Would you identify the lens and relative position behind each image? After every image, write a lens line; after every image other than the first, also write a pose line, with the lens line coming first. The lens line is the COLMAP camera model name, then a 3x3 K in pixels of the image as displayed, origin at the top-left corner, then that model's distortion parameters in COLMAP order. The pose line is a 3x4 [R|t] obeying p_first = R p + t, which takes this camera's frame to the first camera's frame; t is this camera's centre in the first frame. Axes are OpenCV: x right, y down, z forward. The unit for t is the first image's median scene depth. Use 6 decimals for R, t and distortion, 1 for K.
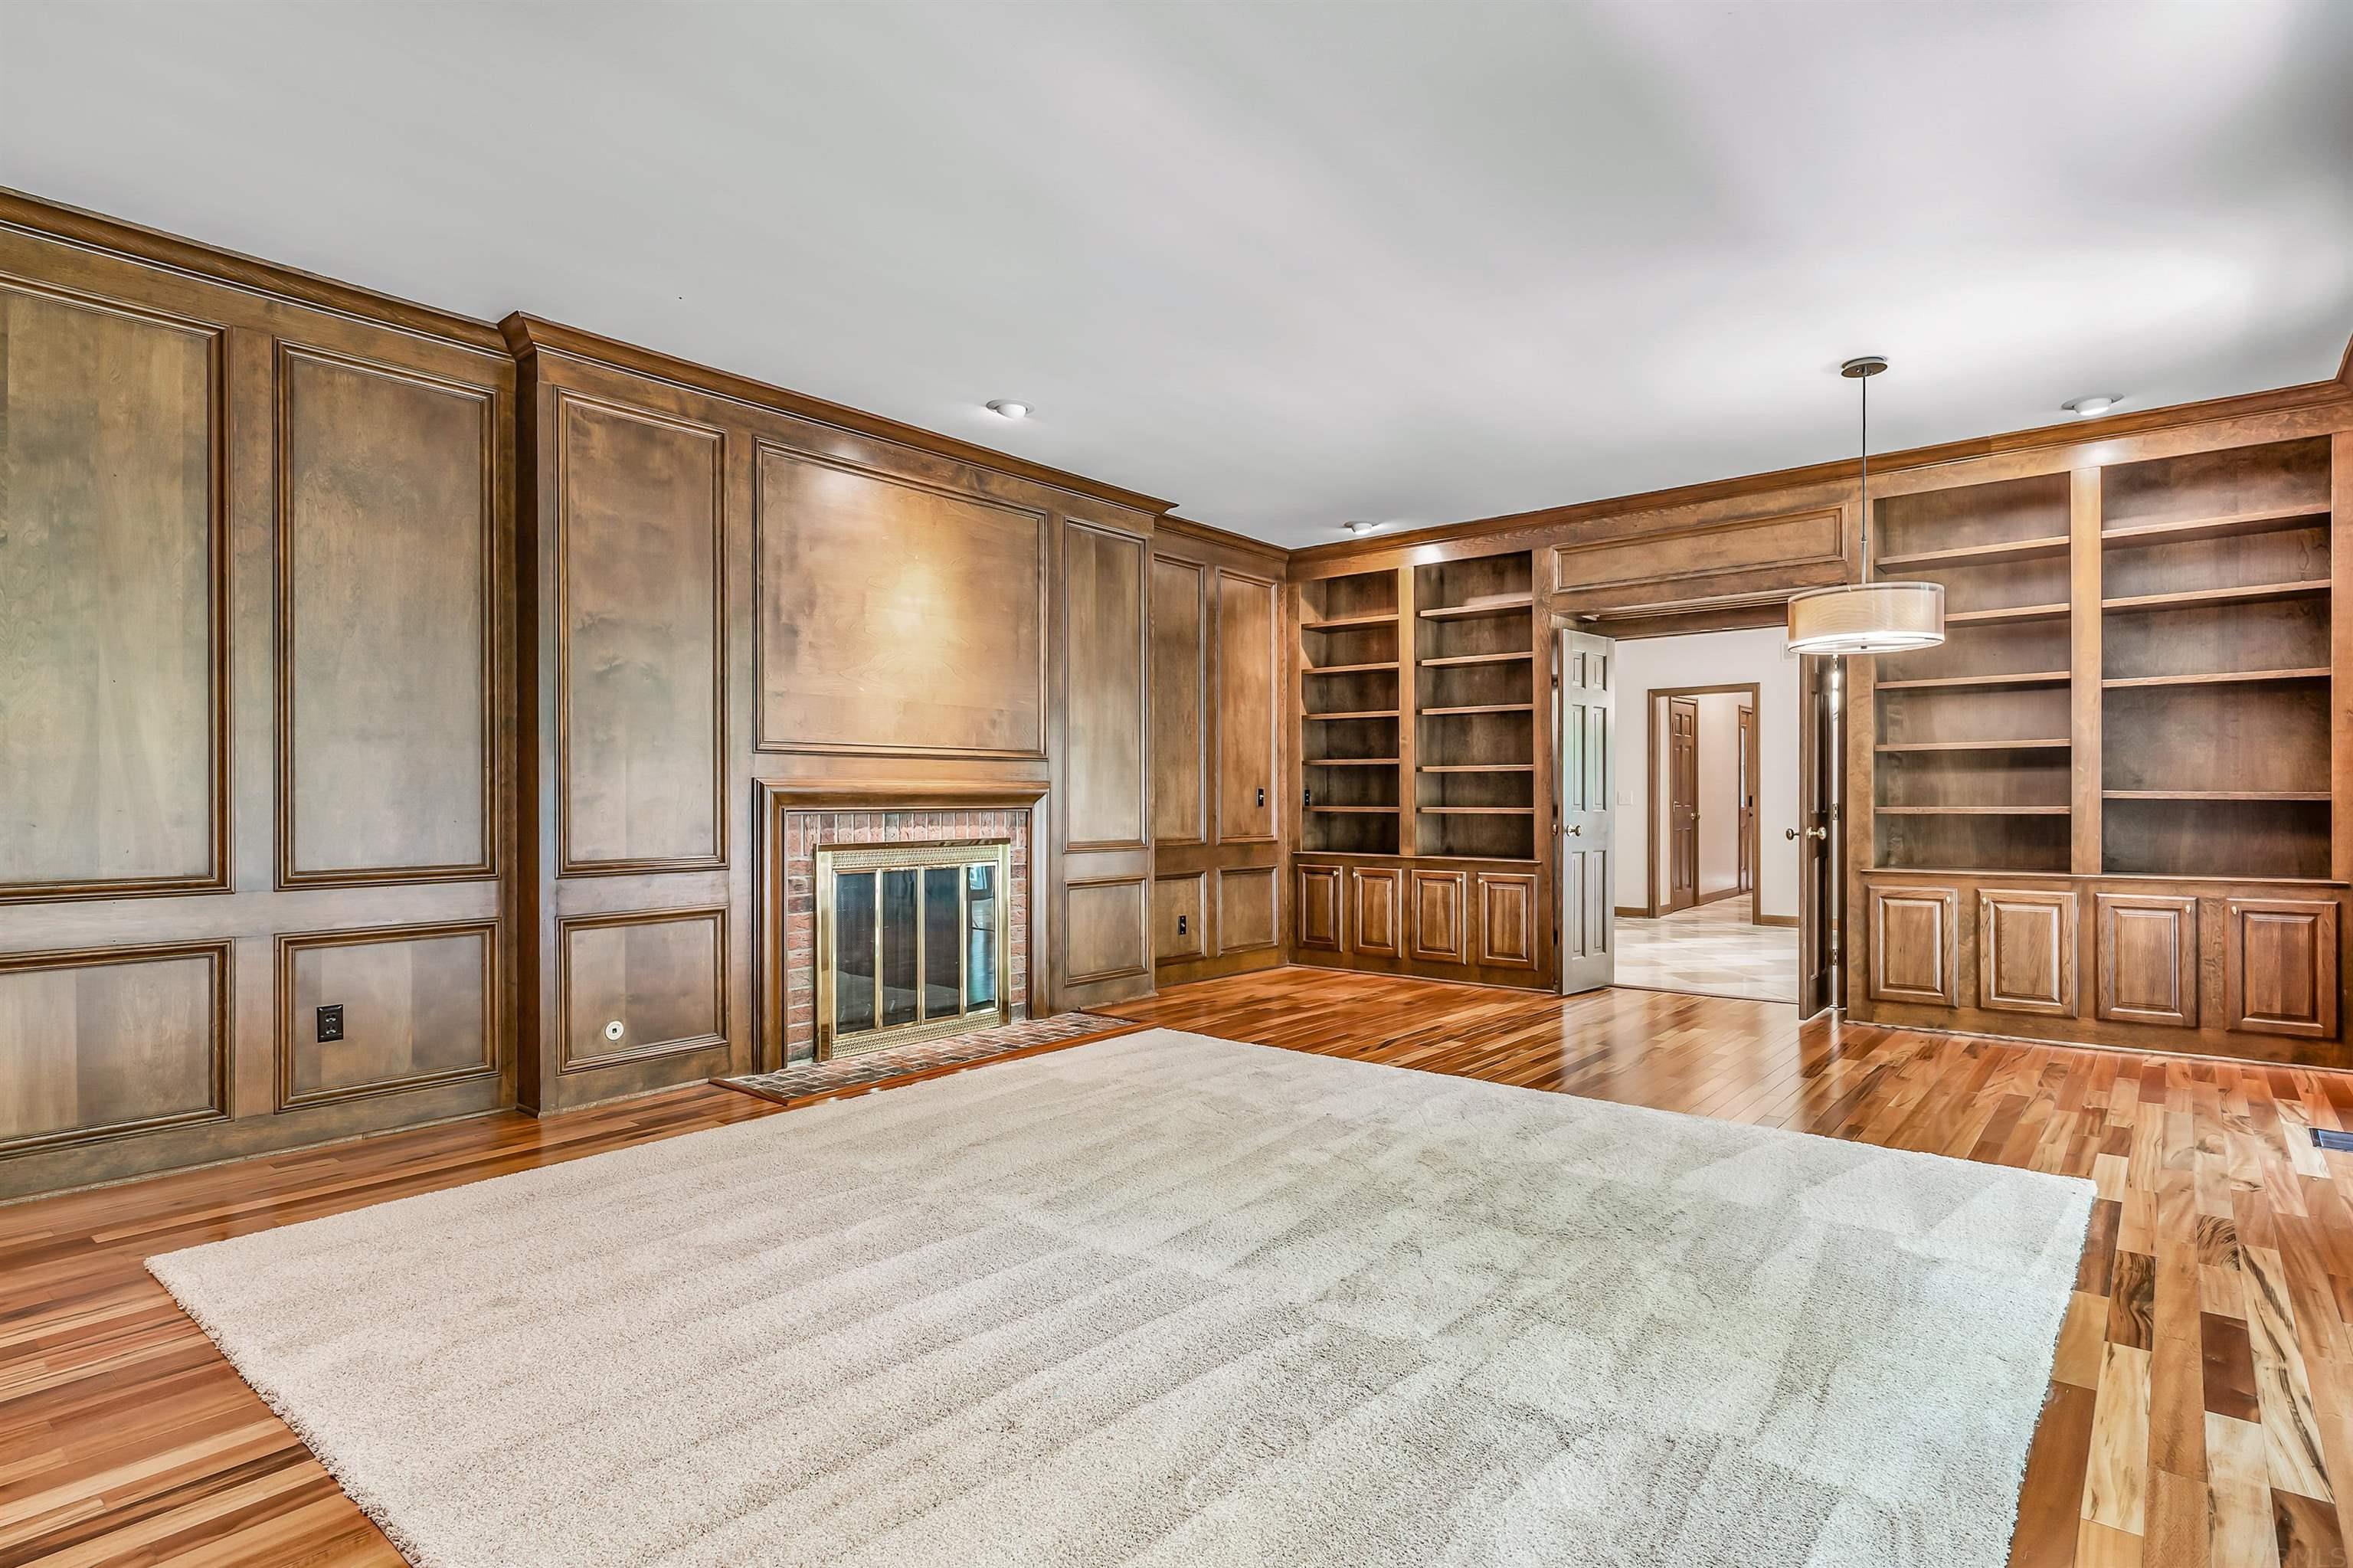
lens RADIAL K [[1217.4, 0, 1176.6], [0, 1217.4, 795.3], [0, 0, 1]] dist [0.005524, 0.000794]
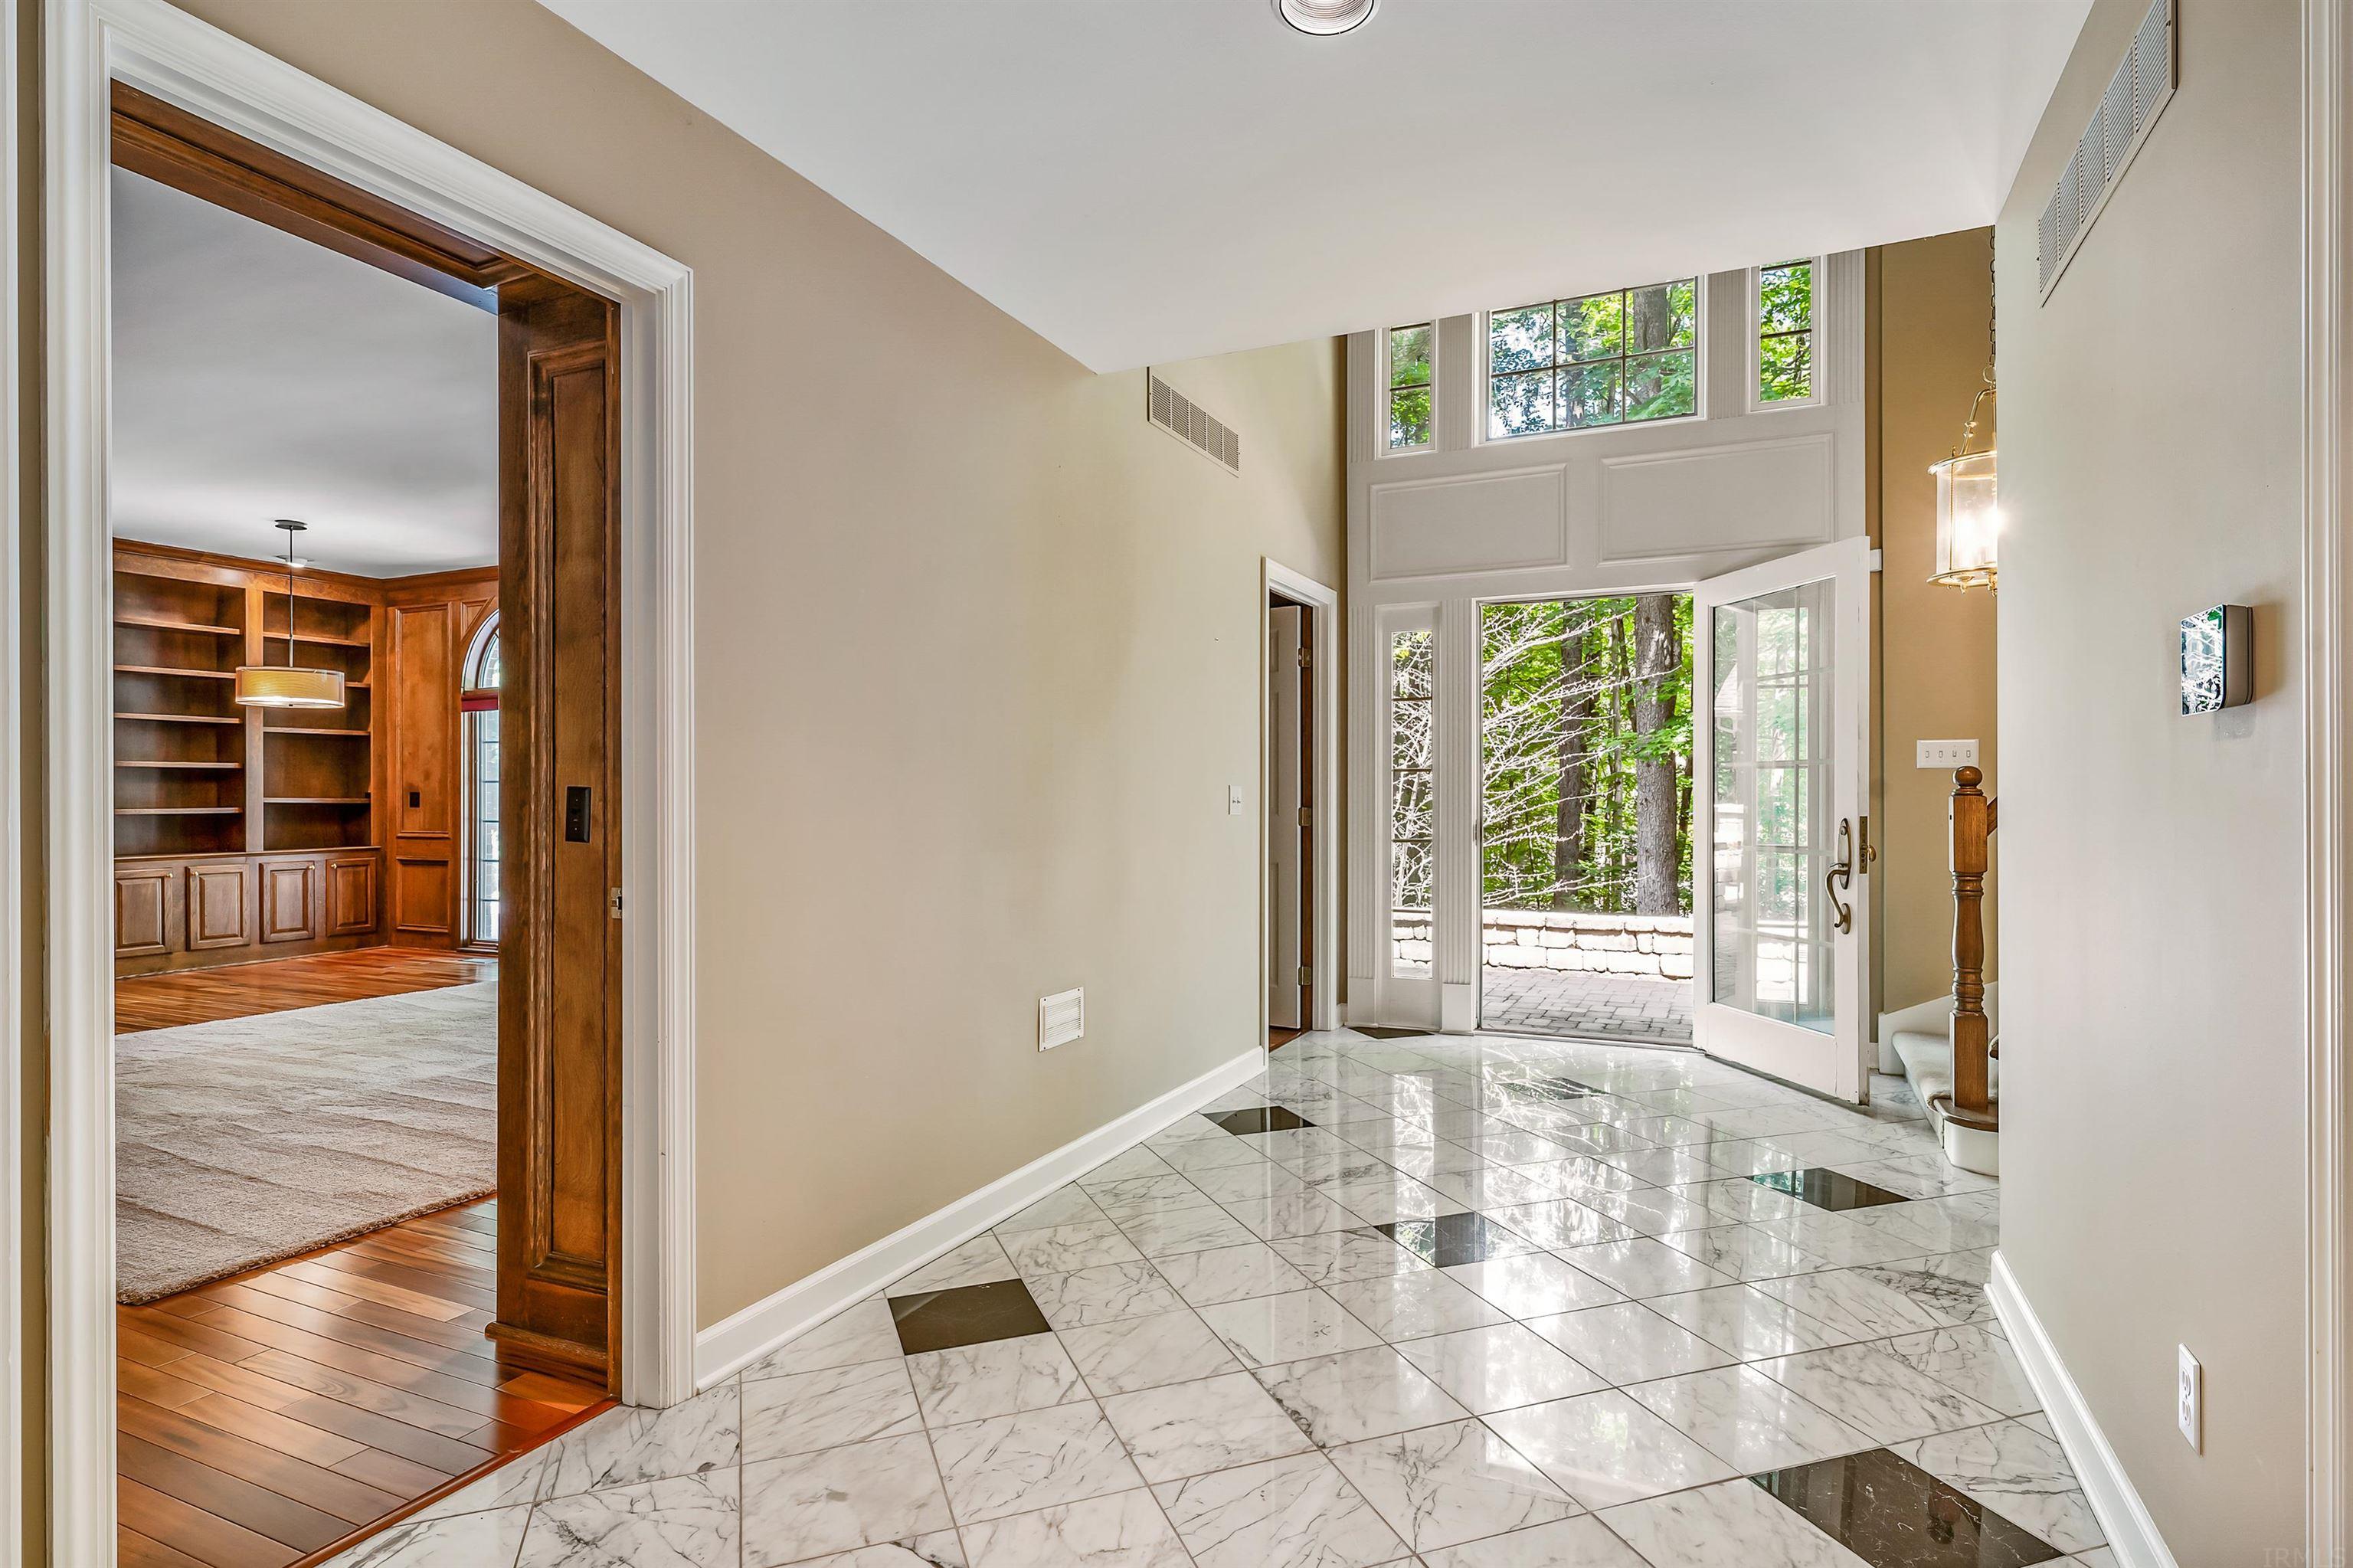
lens RADIAL K [[1217.4, 0, 1176.8], [0, 1217.4, 794.4], [0, 0, 1]] dist [0.005524, 0.000794]
pose [[-0.250869, 0.007710, 0.967990, -1.033528], [-0.000874, 0.999966, -0.008192, 0.003981], [-0.968021, -0.002901, -0.250854, 0.252408]]
